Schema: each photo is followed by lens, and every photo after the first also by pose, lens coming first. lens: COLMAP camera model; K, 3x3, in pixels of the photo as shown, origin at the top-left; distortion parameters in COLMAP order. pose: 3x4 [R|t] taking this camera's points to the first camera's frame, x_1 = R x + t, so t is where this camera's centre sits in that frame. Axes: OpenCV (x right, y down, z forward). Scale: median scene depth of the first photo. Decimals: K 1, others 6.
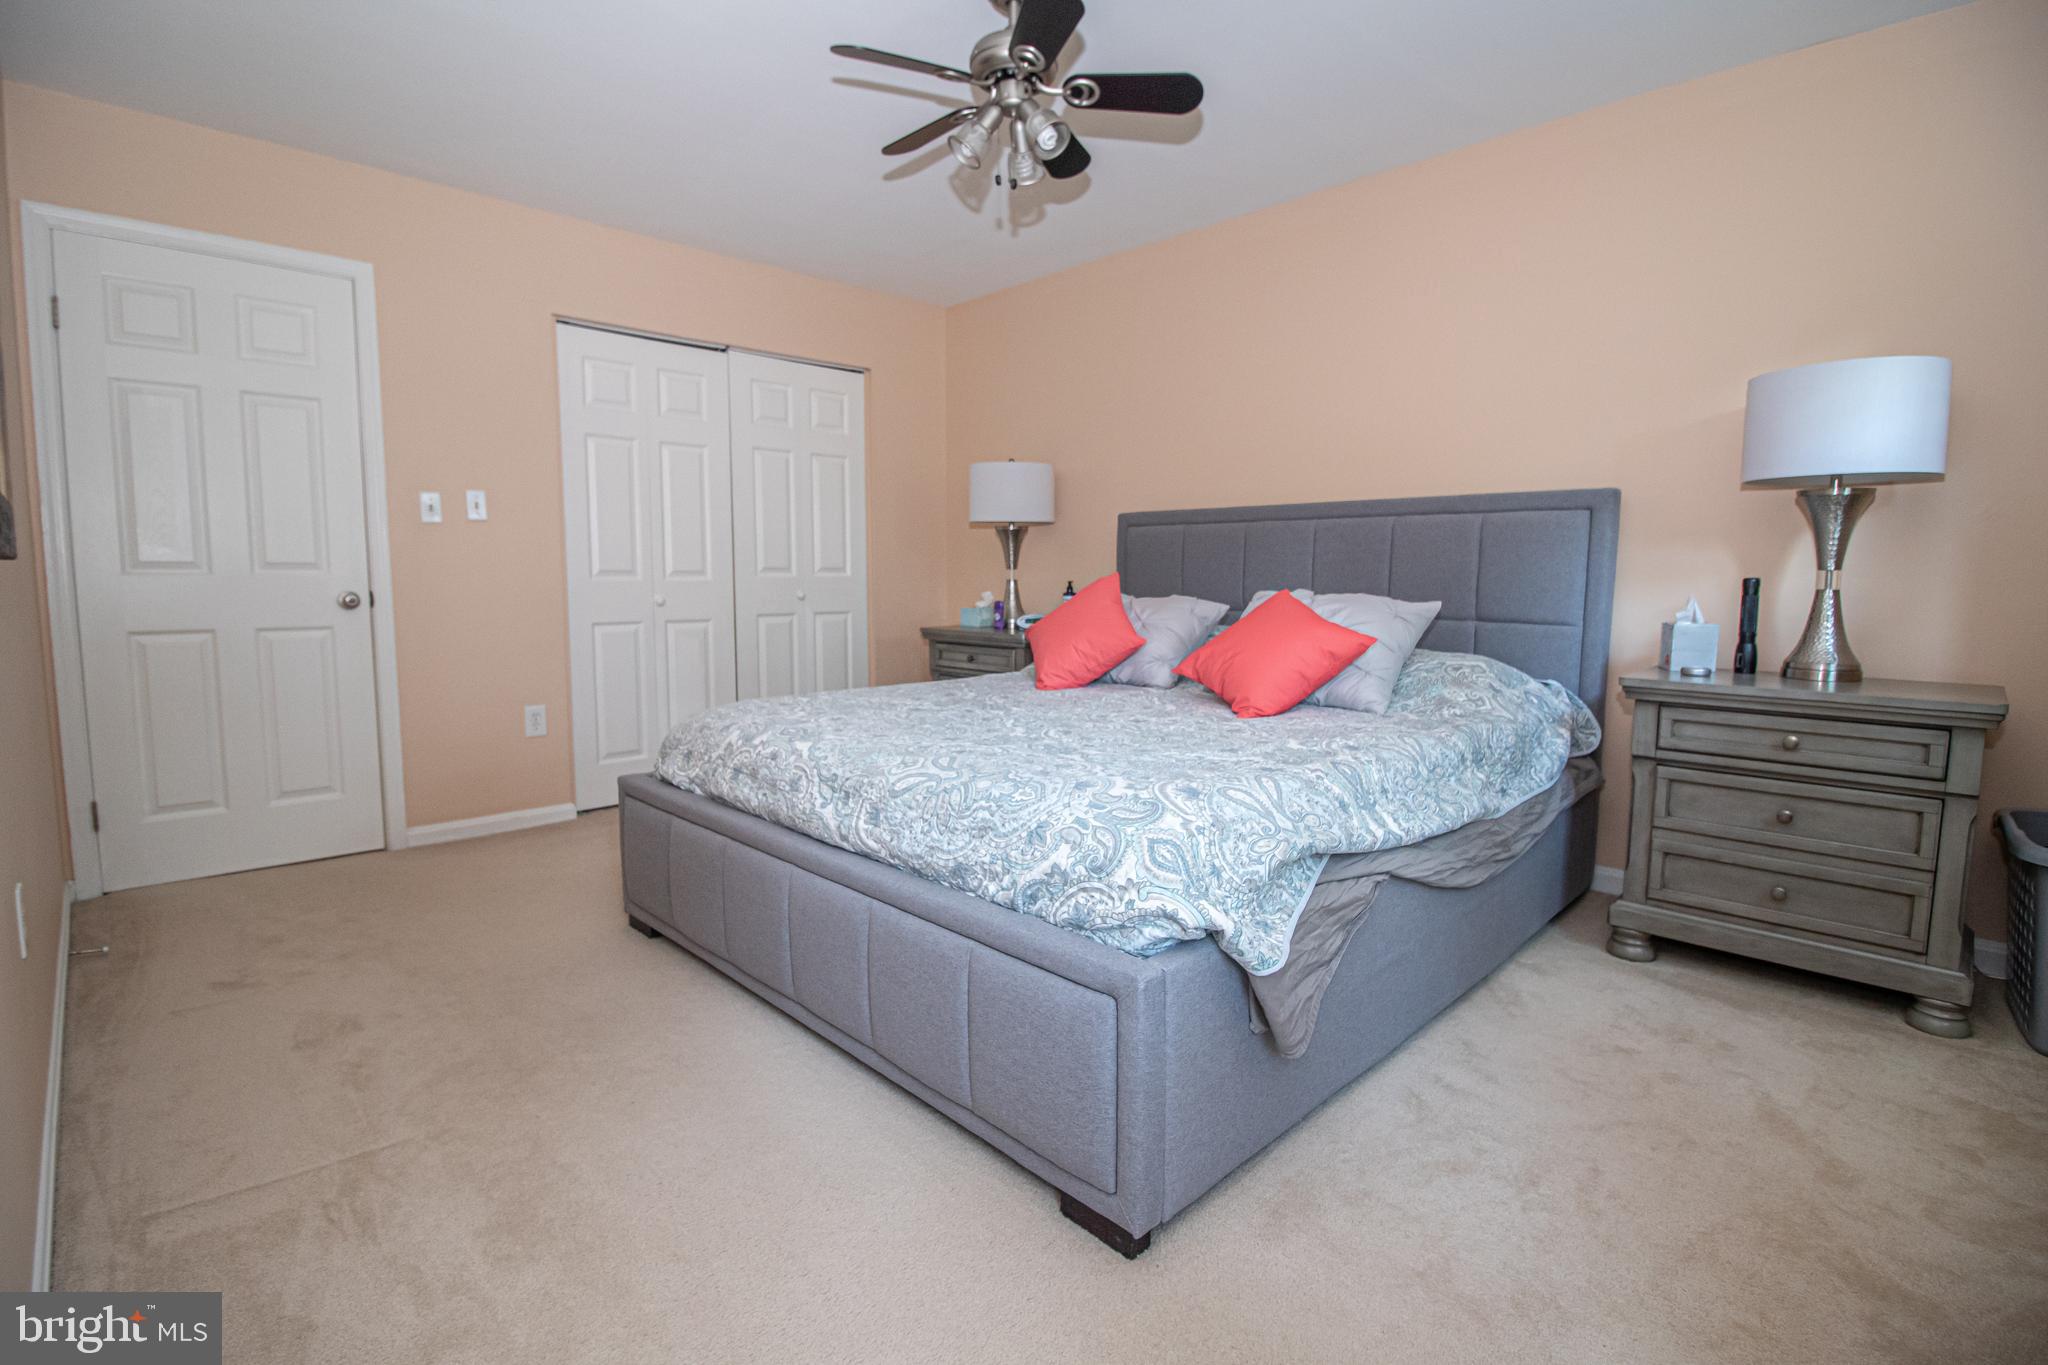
lens RADIAL K [[941.4, 0, 1027.1], [0, 941.4, 678.9], [0, 0, 1]] dist [-0.001397, -0.012230]
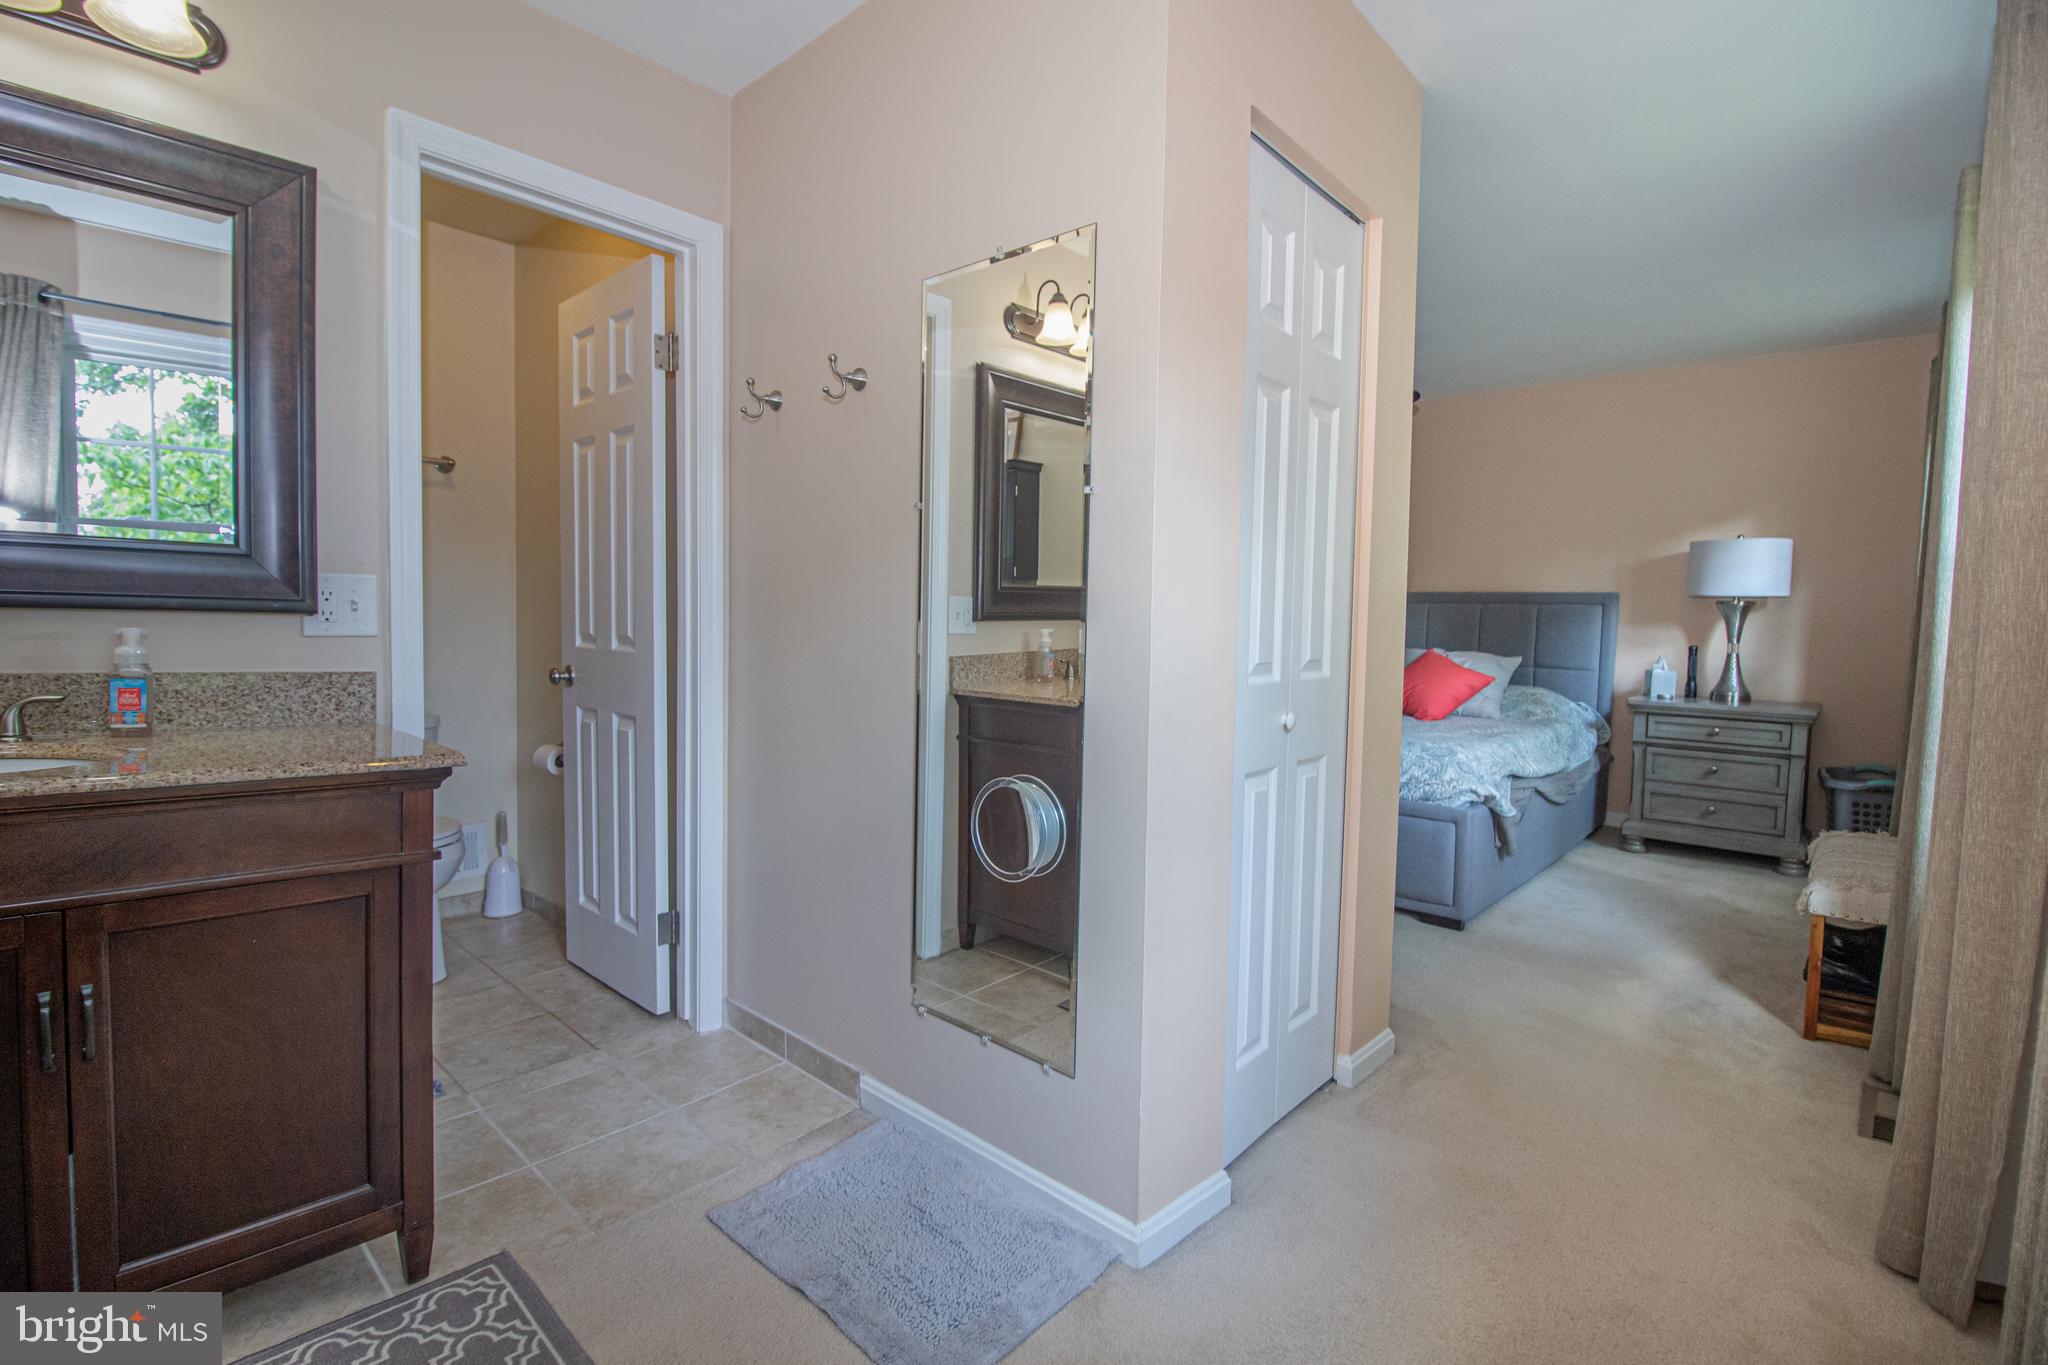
lens RADIAL K [[941.4, 0, 1022.9], [0, 941.4, 683.1], [0, 0, 1]] dist [-0.001397, -0.012230]
pose [[0.999086, 0.003561, 0.042588, -0.649691], [-0.002242, 0.999517, -0.030999, 0.026809], [-0.042678, 0.030875, 0.998612, -0.817202]]
